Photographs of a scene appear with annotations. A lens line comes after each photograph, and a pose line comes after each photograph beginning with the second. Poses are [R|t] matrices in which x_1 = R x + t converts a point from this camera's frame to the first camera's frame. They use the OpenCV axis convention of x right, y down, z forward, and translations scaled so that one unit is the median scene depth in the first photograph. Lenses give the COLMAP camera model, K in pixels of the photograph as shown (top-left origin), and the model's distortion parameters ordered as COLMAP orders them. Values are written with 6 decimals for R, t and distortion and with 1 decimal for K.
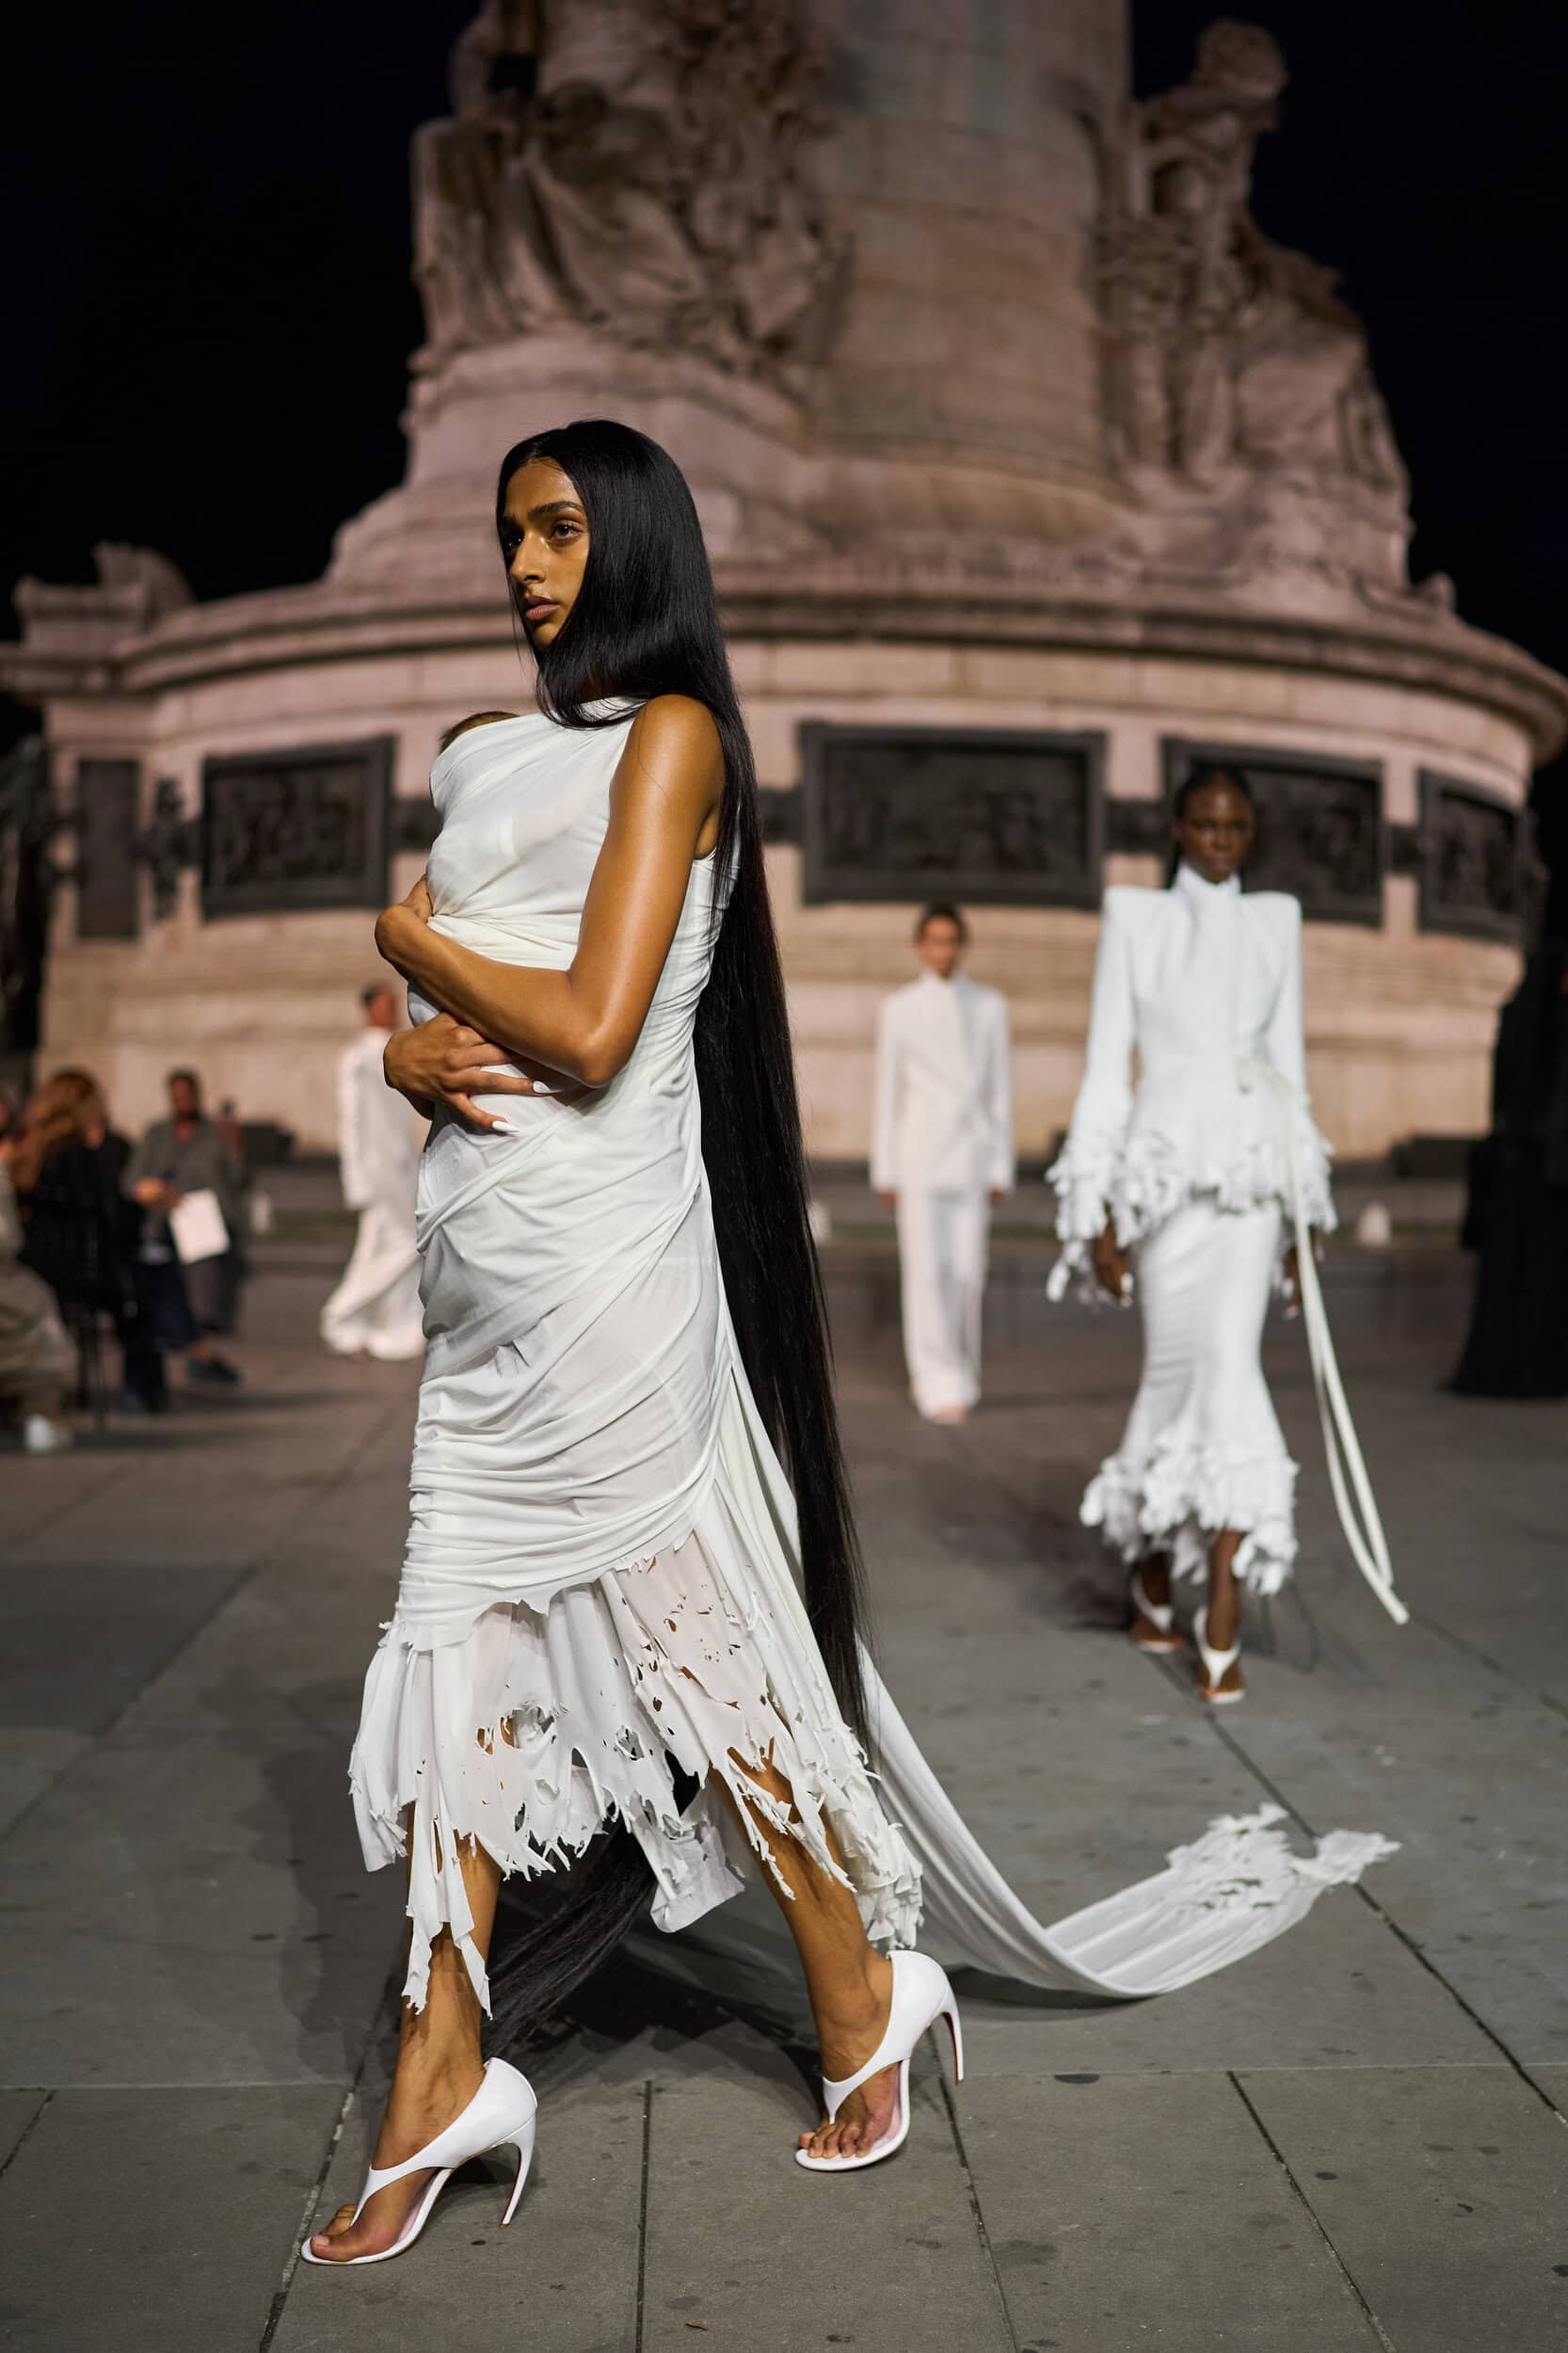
lens RADIAL K [[2751.5, 0, 815.7], [0, 2751.5, 1319.0], [0, 0, 1]] dist [-0.053526, 0.171656]
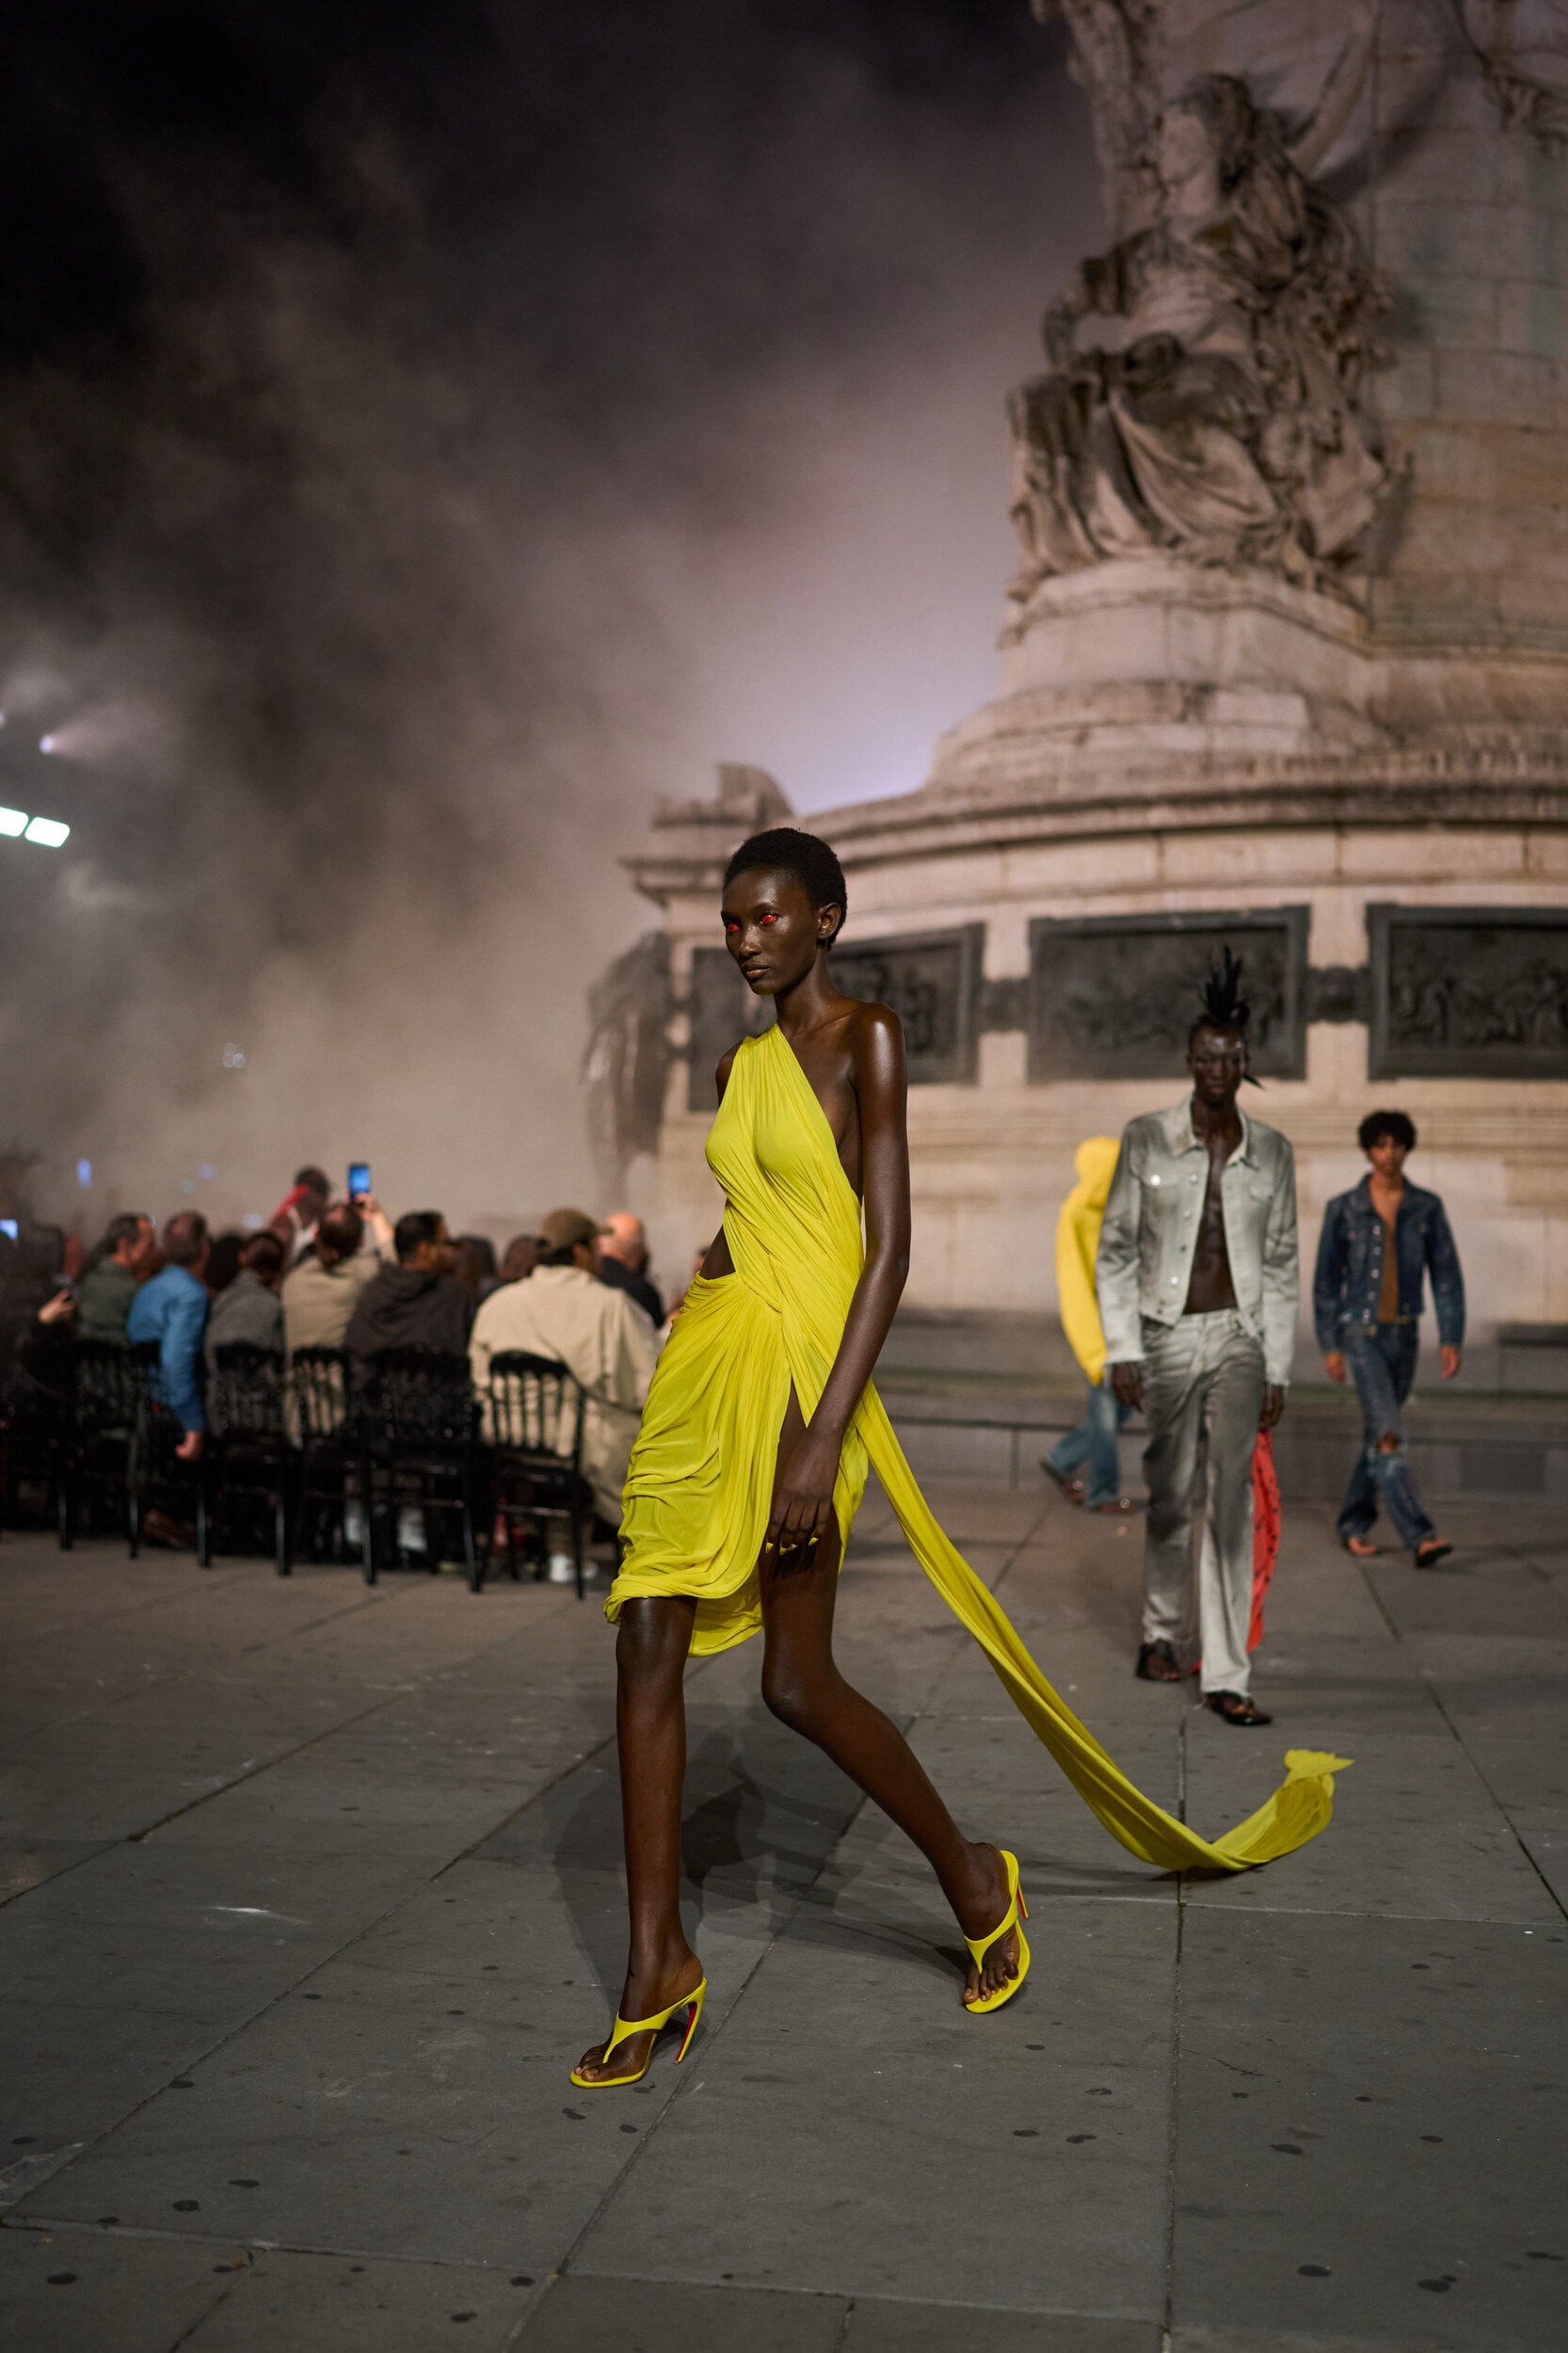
lens RADIAL K [[2560.9, 0, 754.3], [0, 2560.9, 1193.5], [0, 0, 1]] dist [-0.052147, 0.153170]
pose [[0.975618, 0.005609, -0.219402, -0.018833], [-0.028574, 0.994411, -0.101638, -0.002099], [0.217606, 0.105429, 0.970326, 0.012909]]
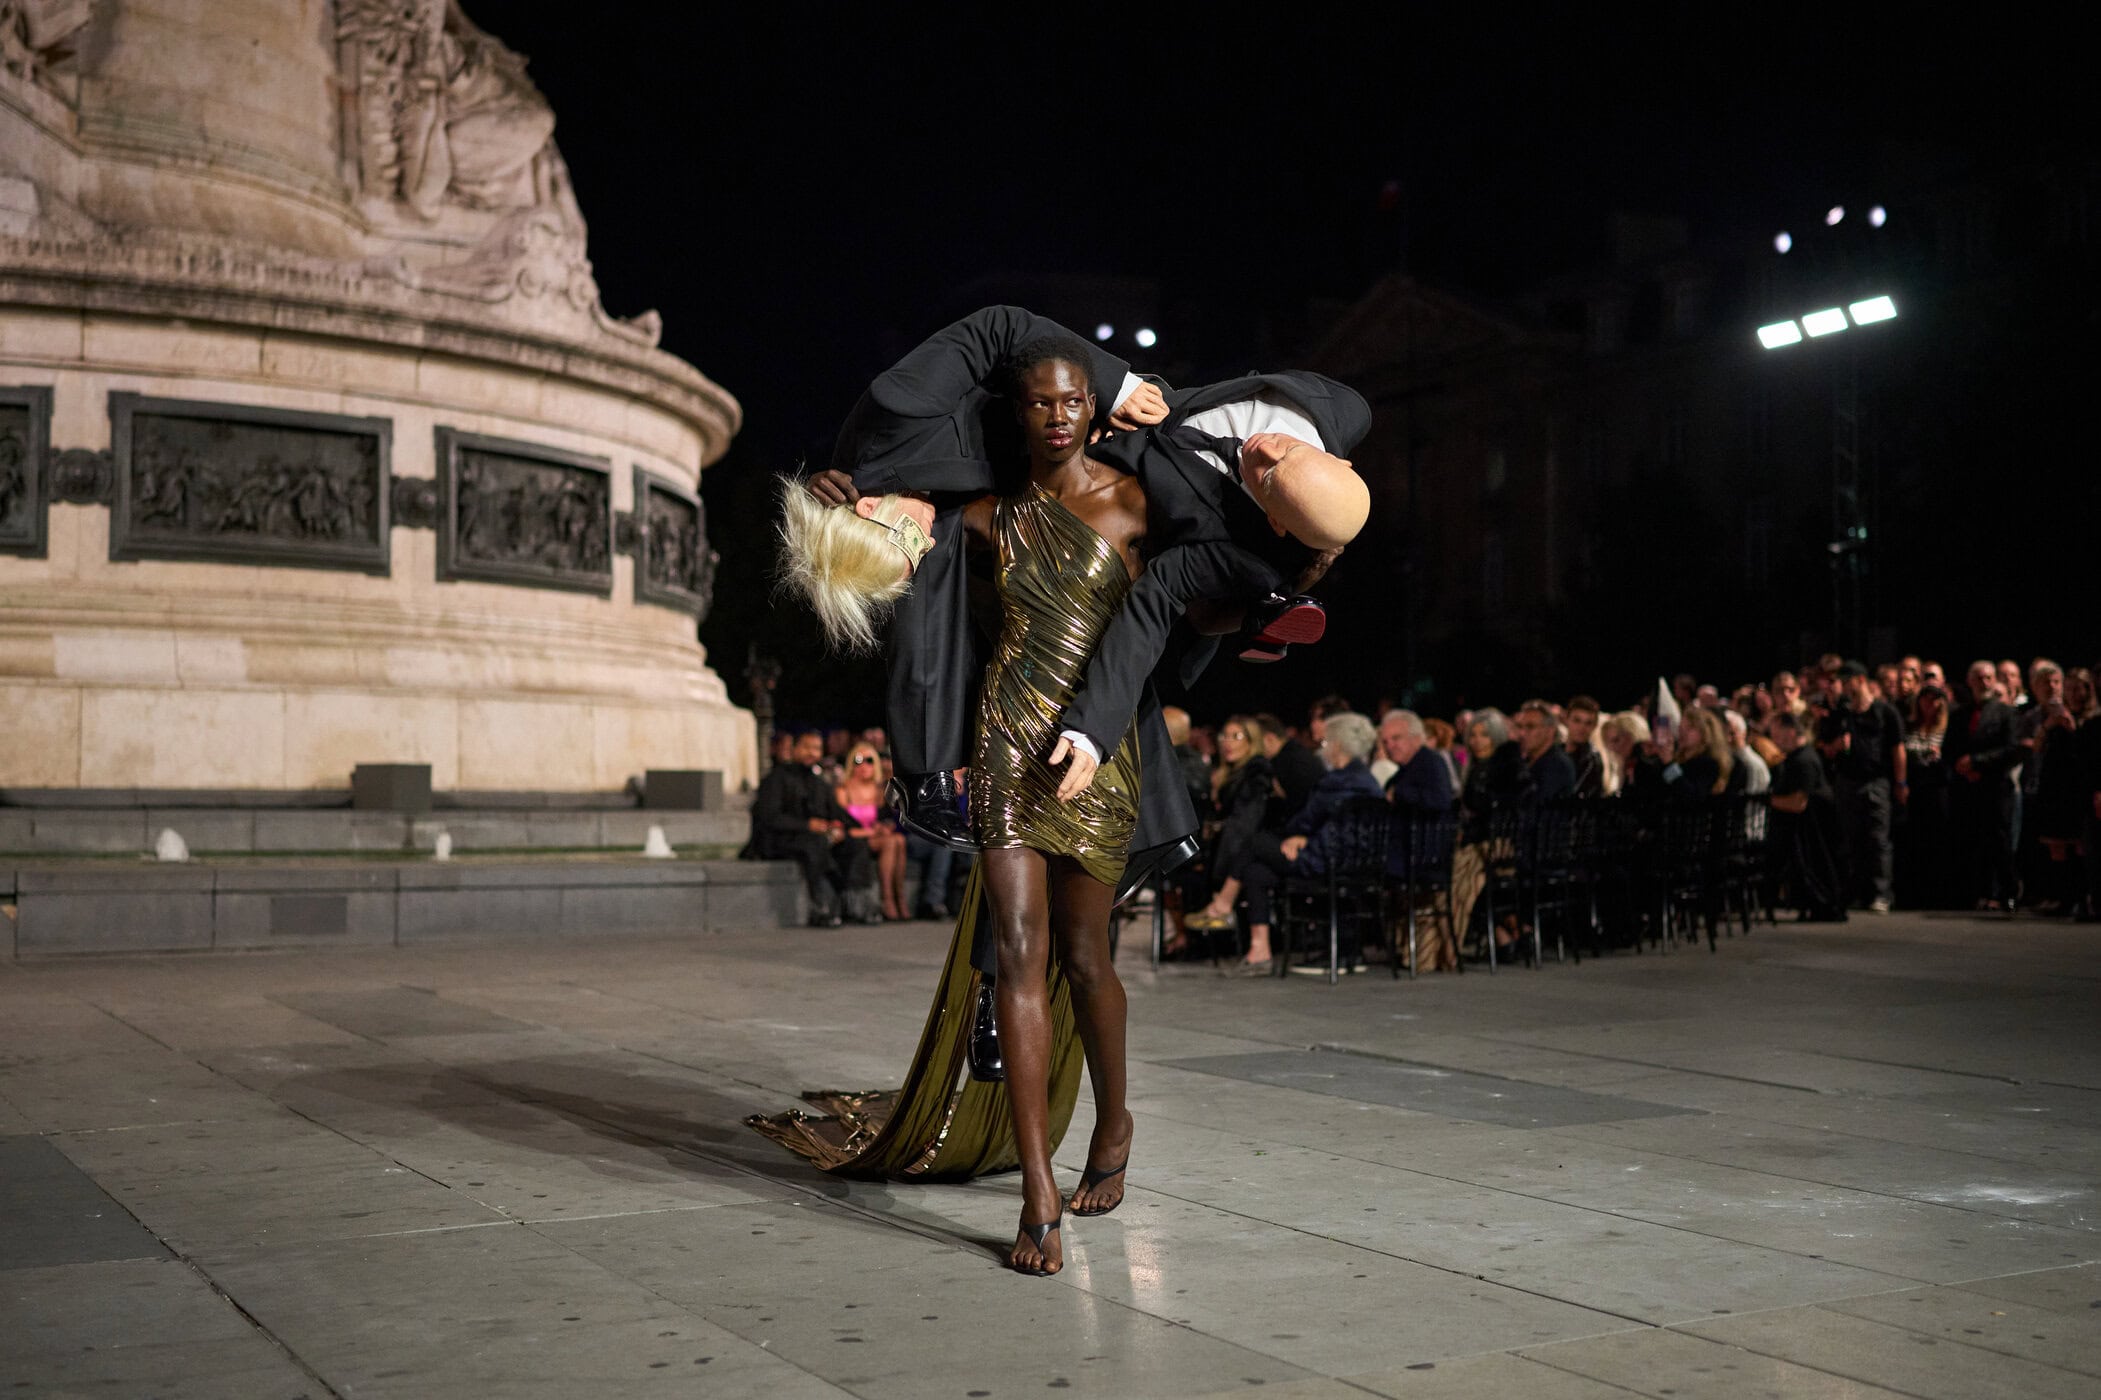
lens RADIAL K [[2413.0, 0, 1019.6], [0, 2413.0, 667.8], [0, 0, 1]] dist [-0.034847, 0.120745]
pose [[0.894881, 0.018713, 0.445912, -0.099531], [0.034857, 0.993138, -0.111629, 0.010052], [-0.444942, 0.115438, 0.888088, 0.000115]]
